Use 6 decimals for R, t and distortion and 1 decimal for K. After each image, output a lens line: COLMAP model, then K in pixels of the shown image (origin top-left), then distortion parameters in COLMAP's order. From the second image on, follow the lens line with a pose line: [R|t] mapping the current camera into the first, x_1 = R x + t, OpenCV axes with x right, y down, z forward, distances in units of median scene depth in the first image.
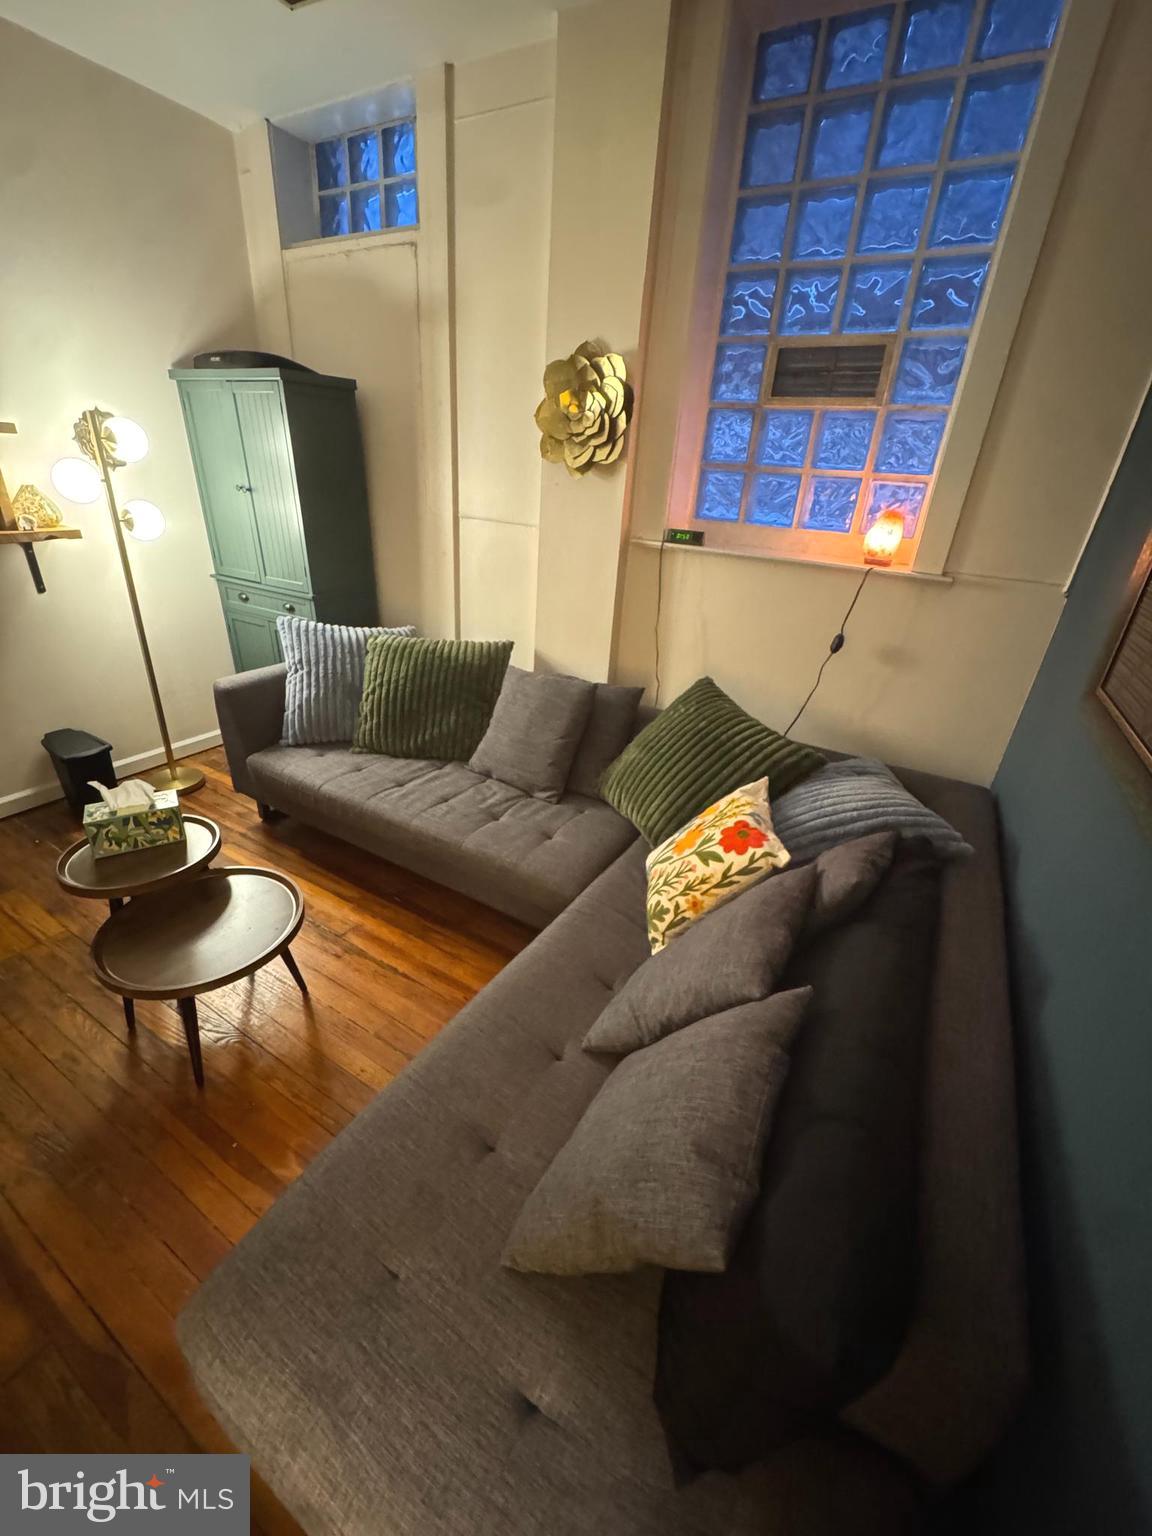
lens RADIAL K [[617.5, 0, 569.2], [0, 617.5, 765.4], [0, 0, 1]] dist [-0.003234, -0.000267]
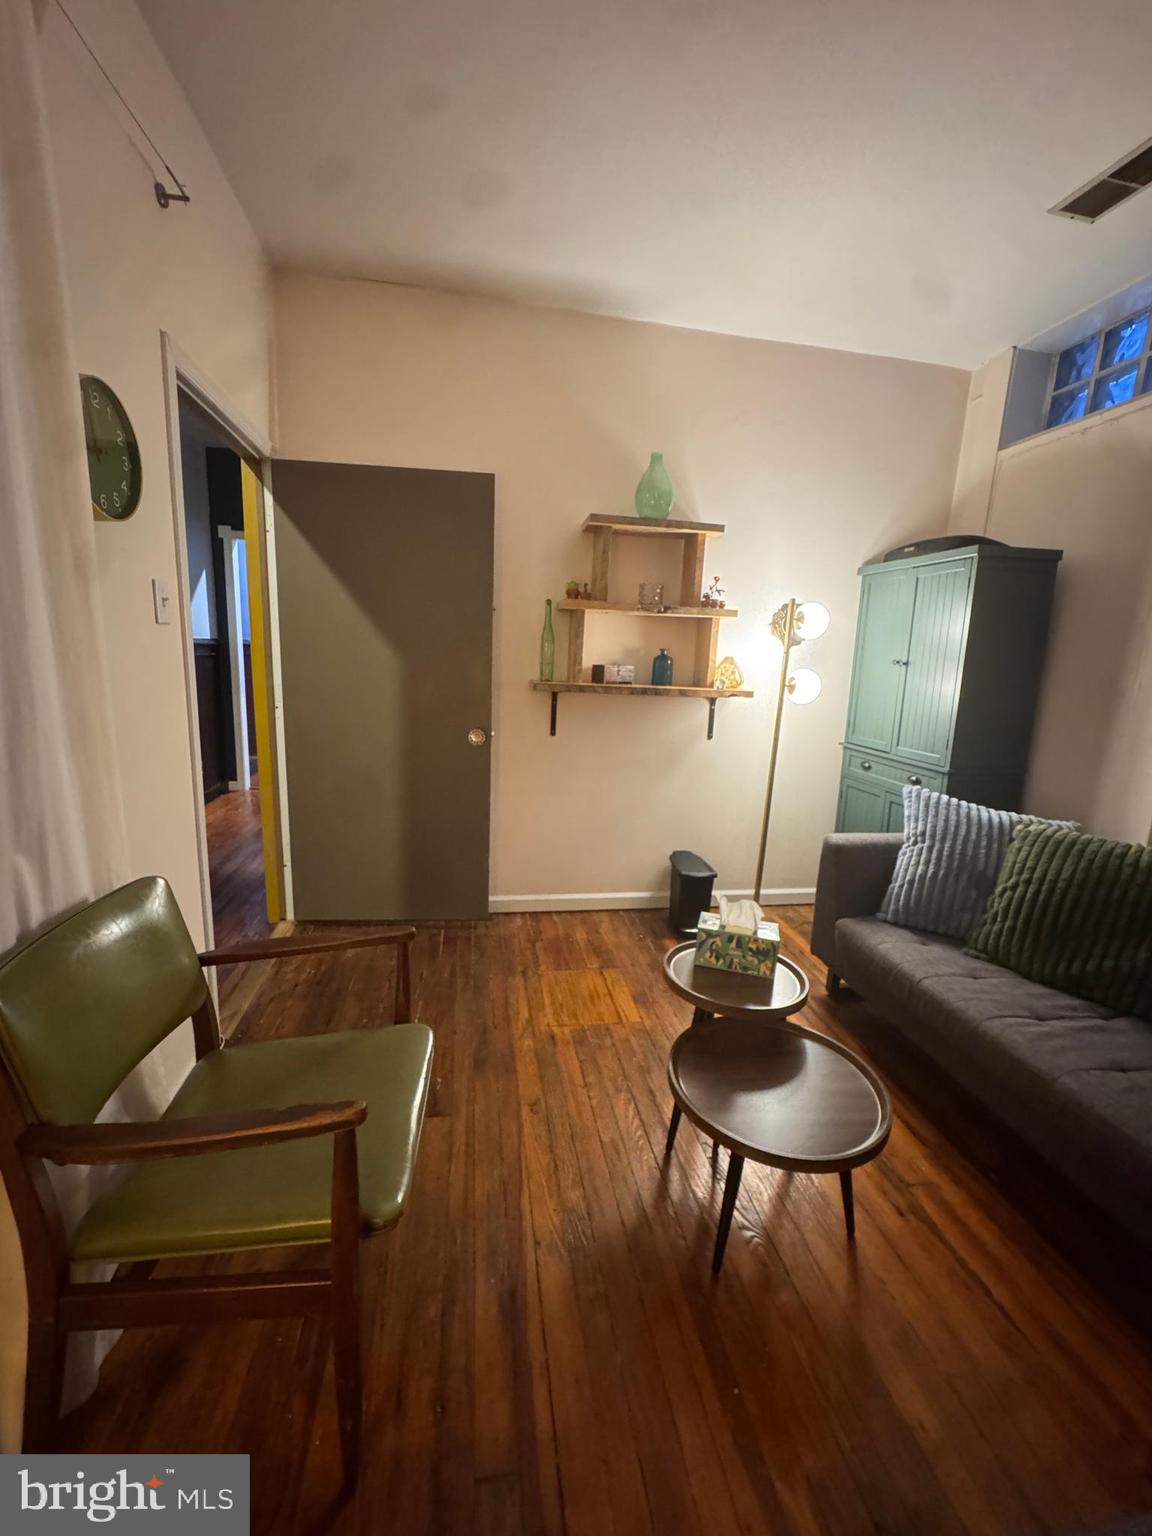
lens RADIAL K [[614.5, 0, 577.6], [0, 614.5, 765.7], [0, 0, 1]] dist [-0.001626, -0.000032]
pose [[0.650276, 0.110663, -0.751595, -0.106886], [-0.335787, 0.929315, -0.153691, 0.044410], [0.681461, 0.352317, 0.641470, 0.058977]]
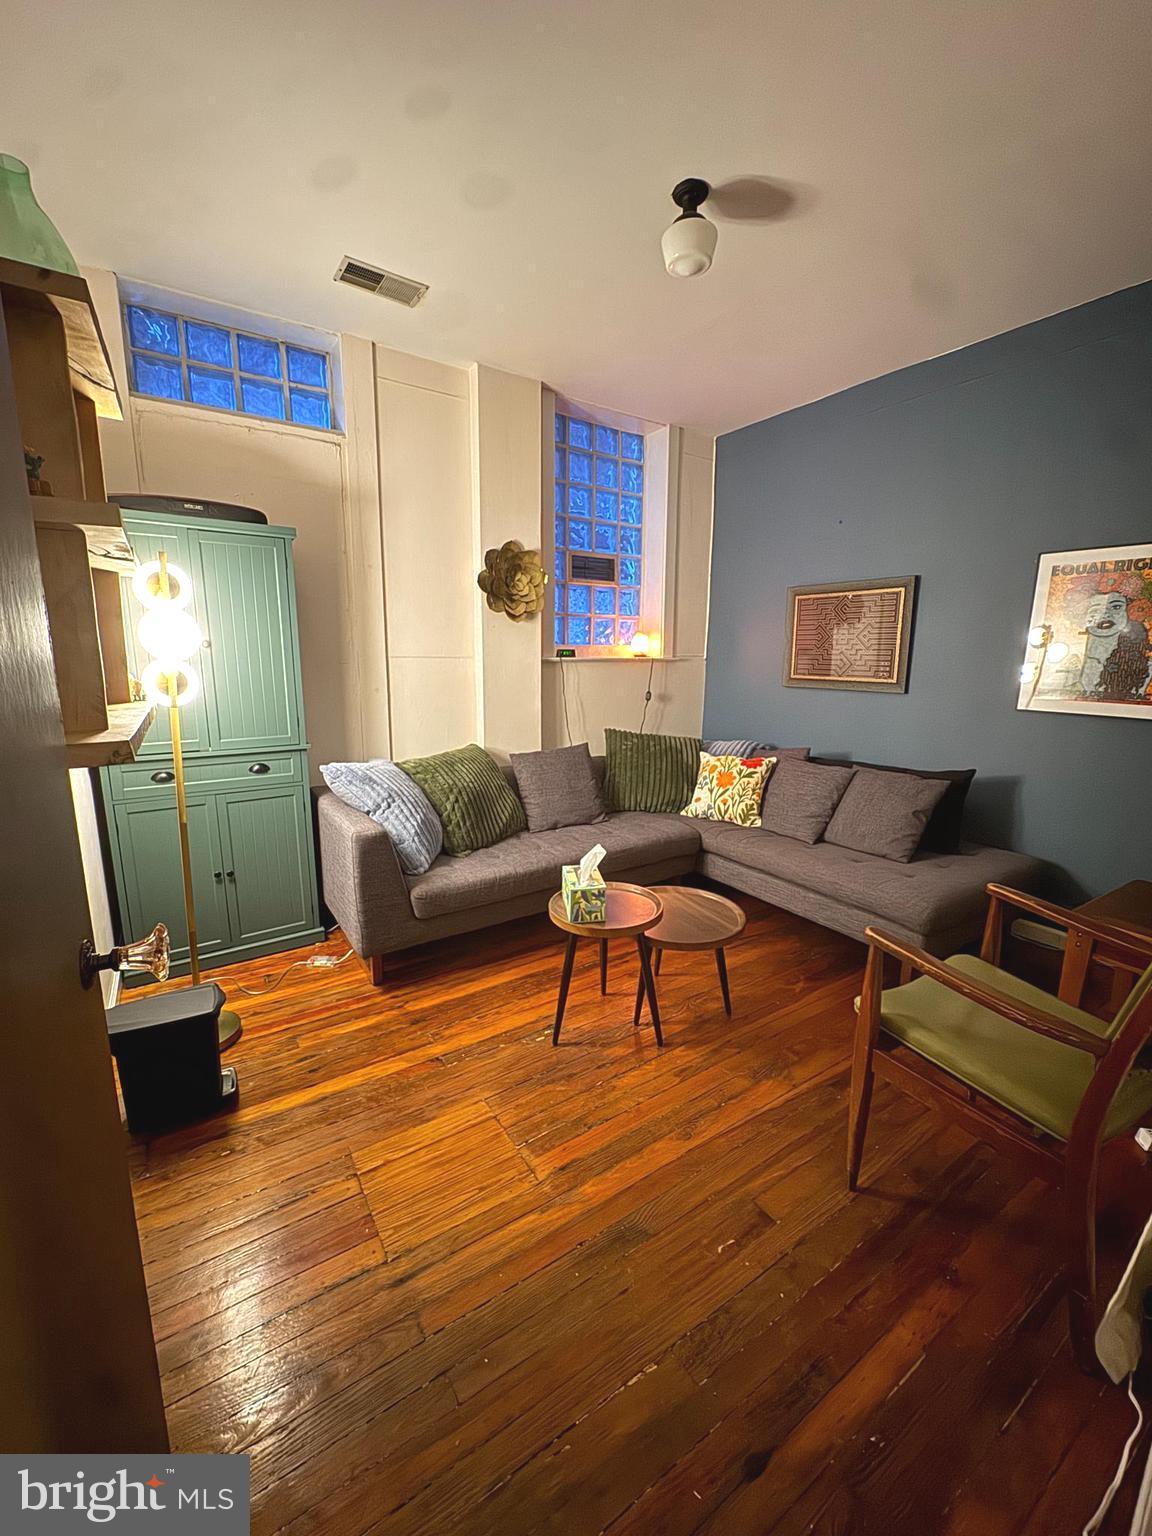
lens RADIAL K [[614.5, 0, 577.6], [0, 614.5, 765.7], [0, 0, 1]] dist [-0.001626, -0.000032]
pose [[0.439634, -0.220316, 0.870737, -1.183455], [0.408670, 0.912353, 0.024508, -0.113009], [-0.799819, 0.345070, 0.491138, 0.249579]]
